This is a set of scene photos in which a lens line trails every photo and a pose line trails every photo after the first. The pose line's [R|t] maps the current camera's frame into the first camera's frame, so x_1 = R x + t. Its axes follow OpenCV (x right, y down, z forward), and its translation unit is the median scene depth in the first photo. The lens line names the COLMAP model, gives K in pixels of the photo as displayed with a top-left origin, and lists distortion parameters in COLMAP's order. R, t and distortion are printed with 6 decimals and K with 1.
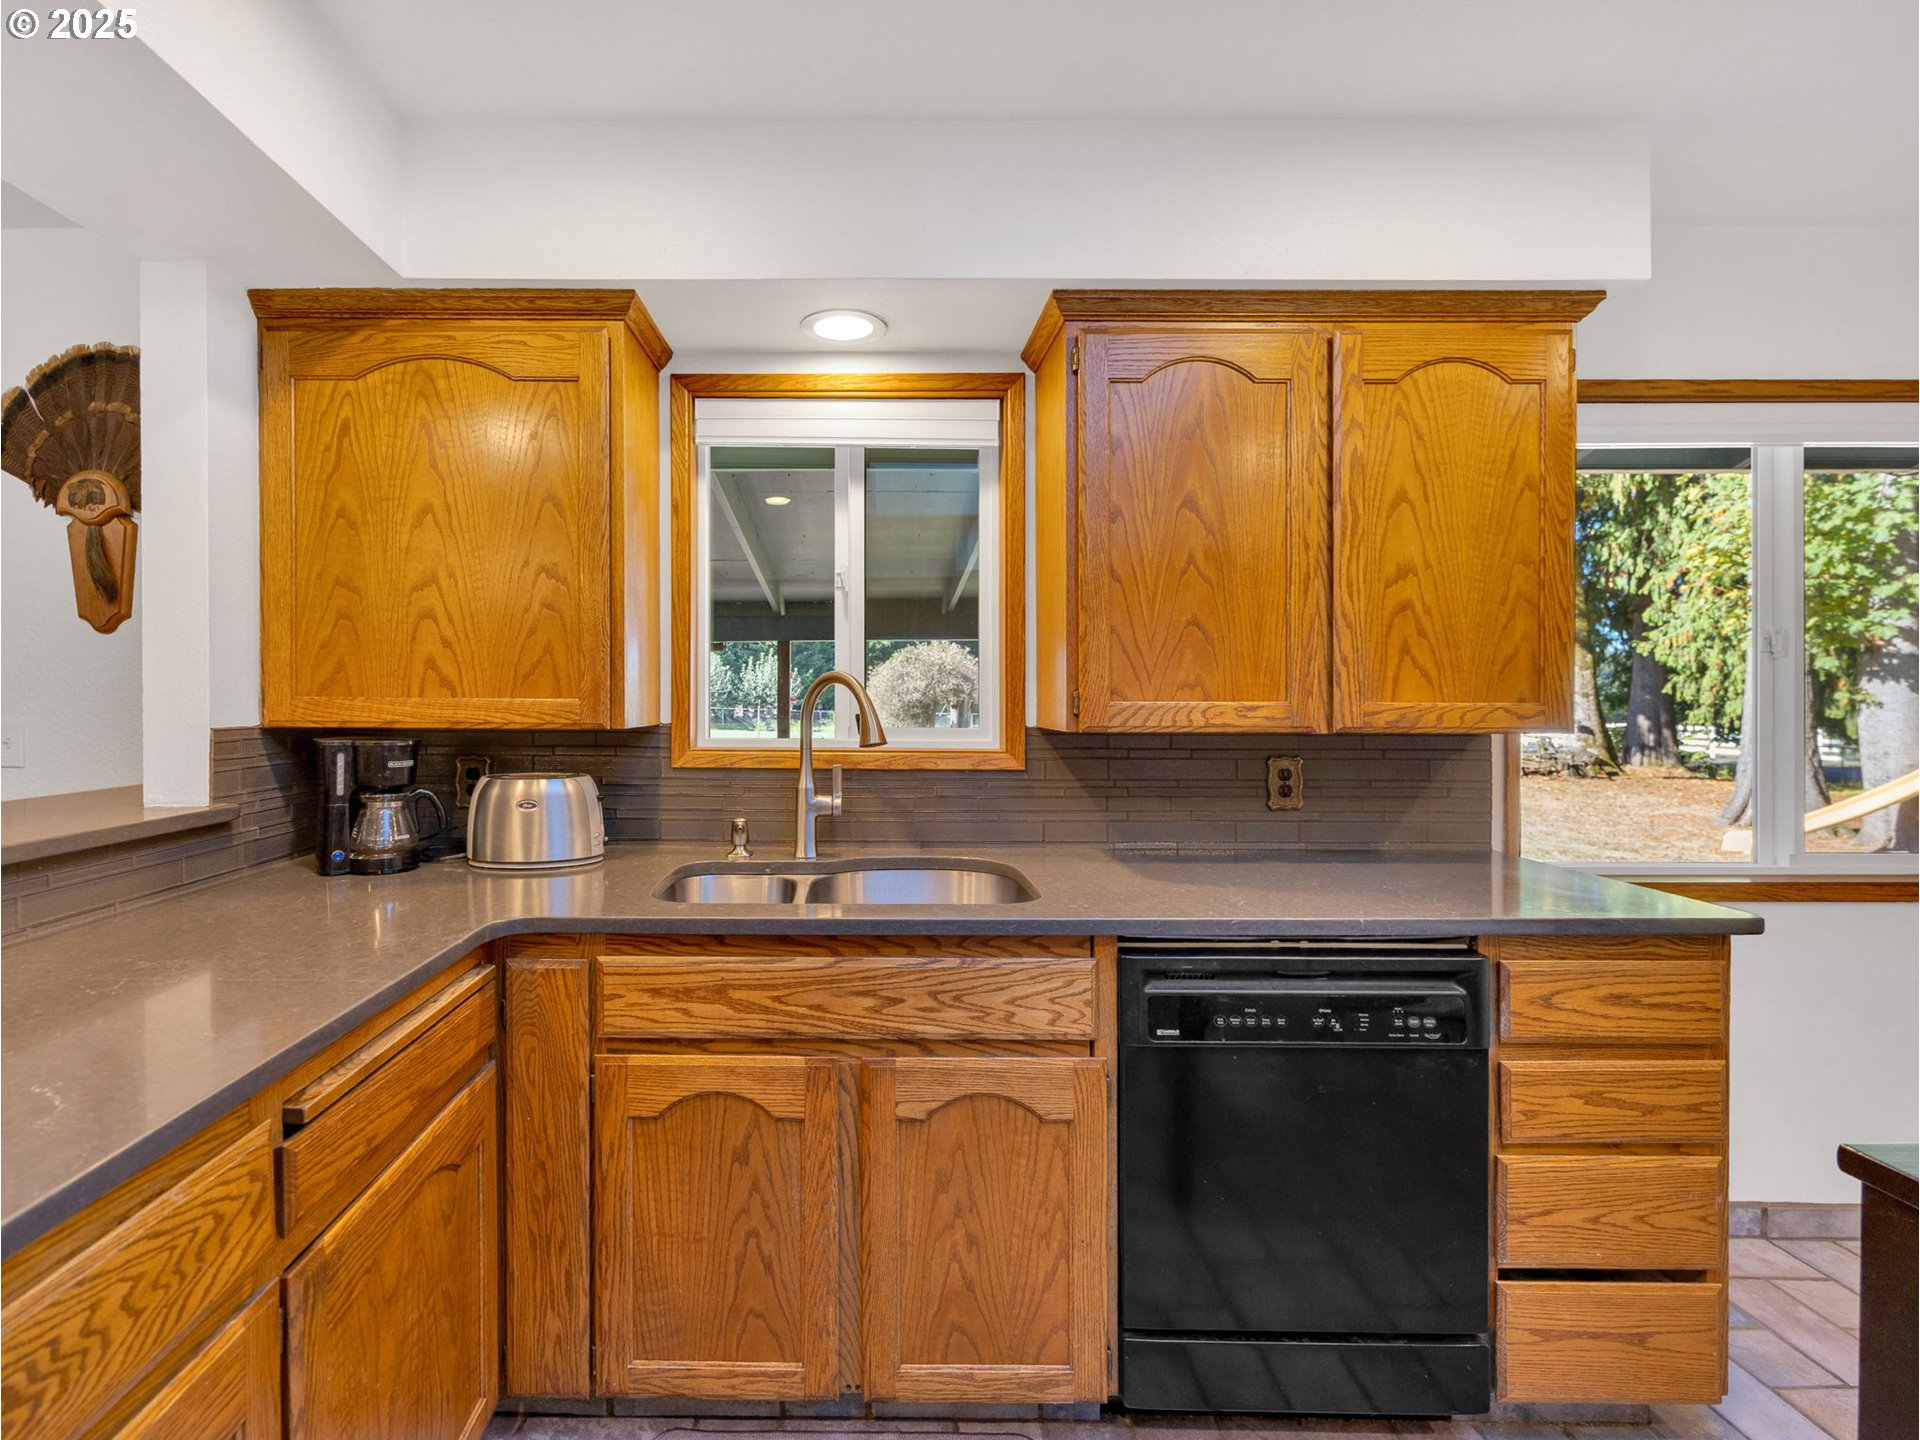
lens RADIAL K [[829.6, 0, 963.5], [0, 829.6, 700.3], [0, 0, 1]] dist [-0.002547, -0.000281]
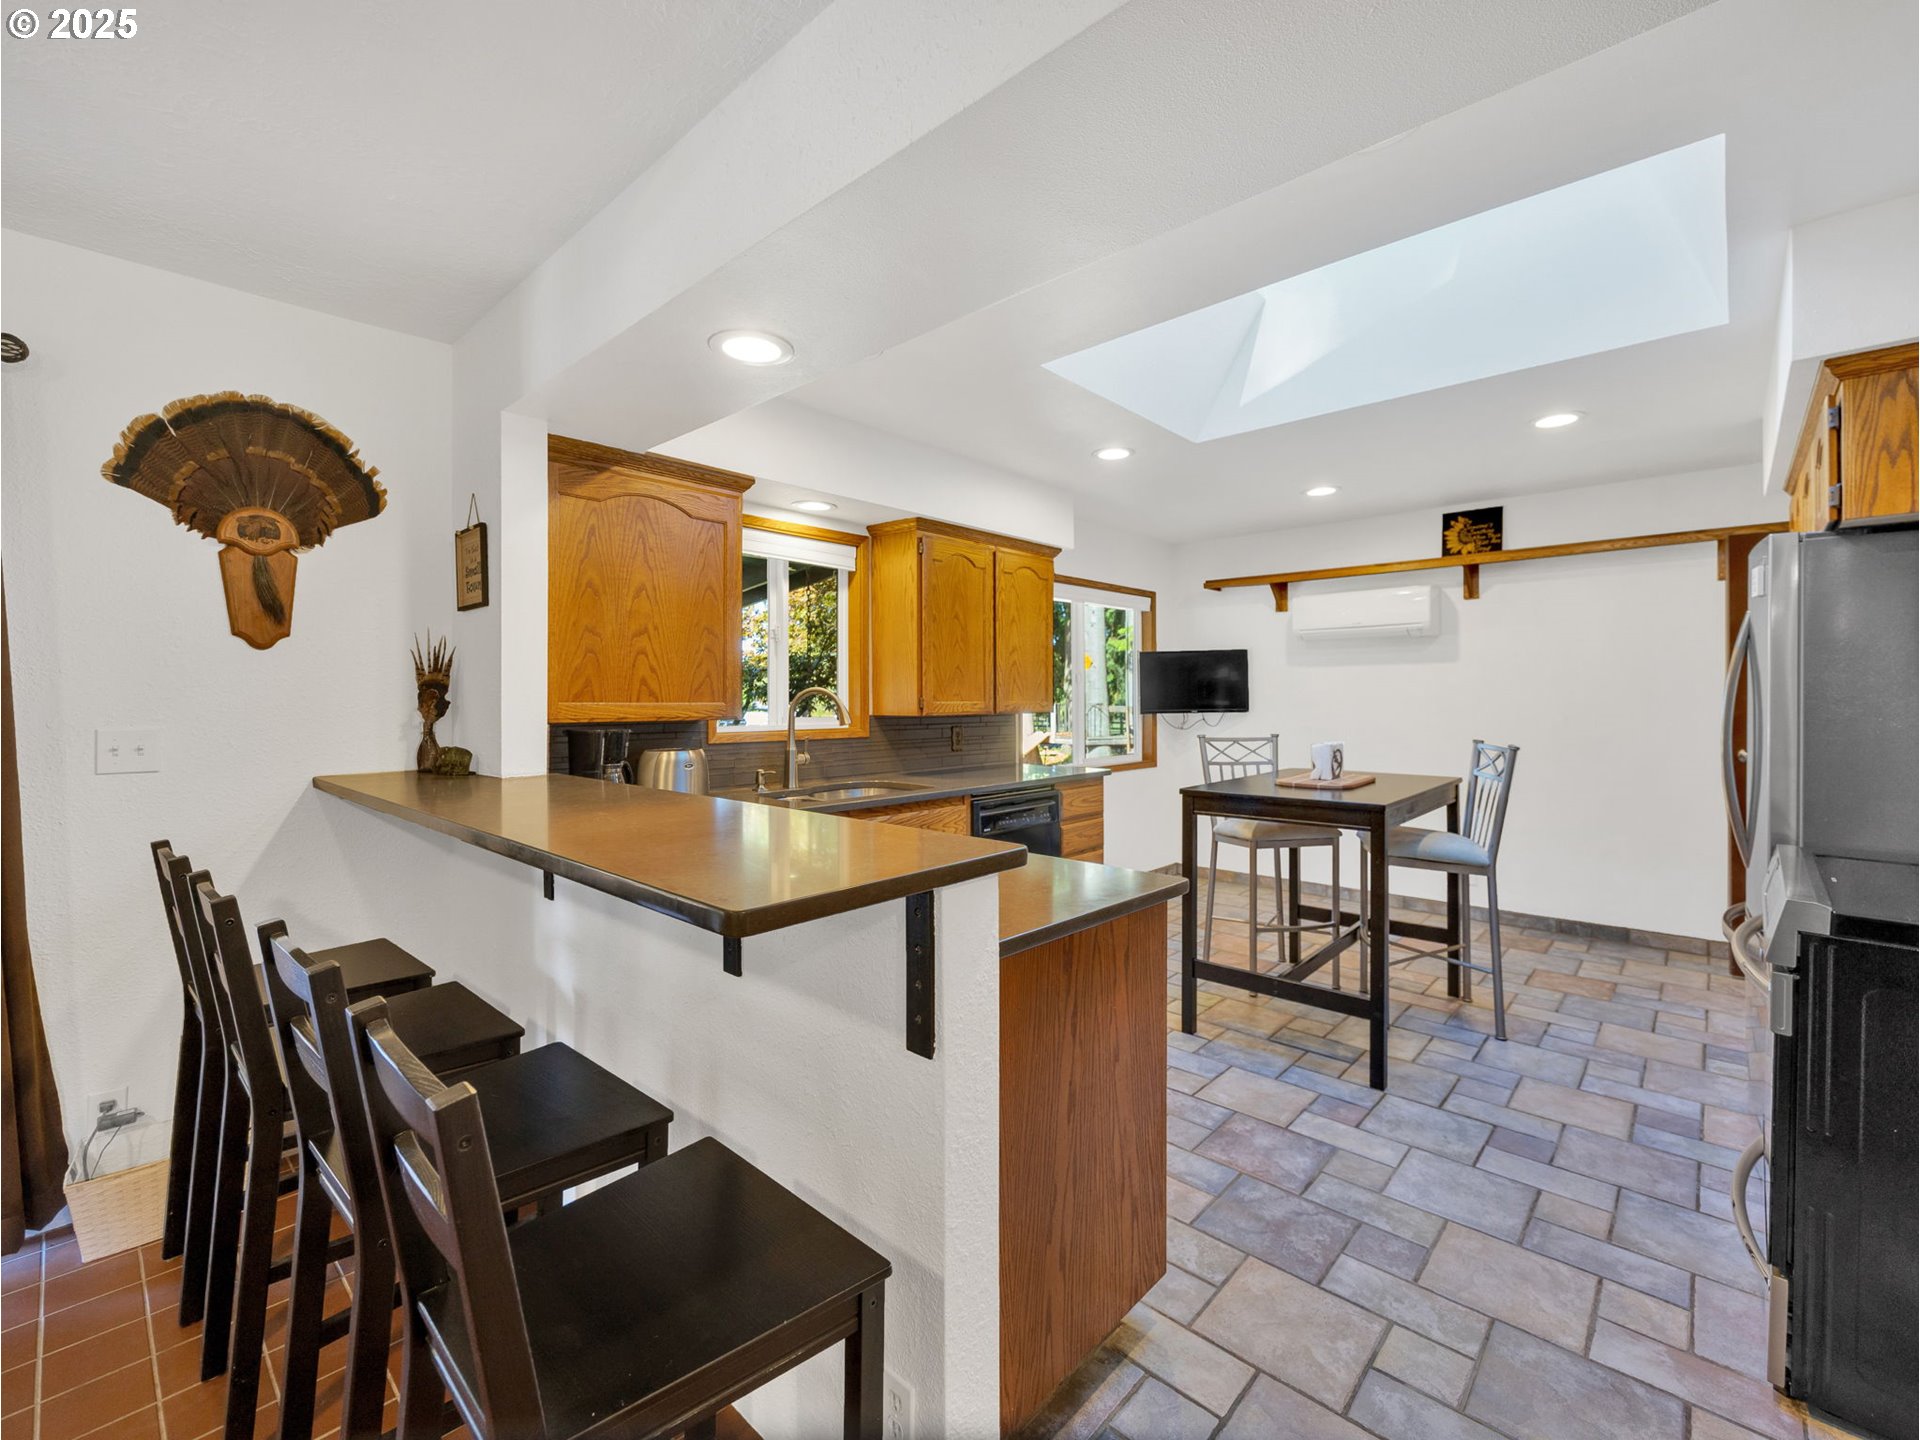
lens RADIAL K [[829.6, 0, 954.2], [0, 829.6, 713.8], [0, 0, 1]] dist [-0.002547, -0.000281]
pose [[0.677801, -0.017617, 0.735034, -1.434154], [0.007096, 0.999823, 0.017420, -0.005519], [-0.735211, -0.006591, 0.677806, -0.564175]]
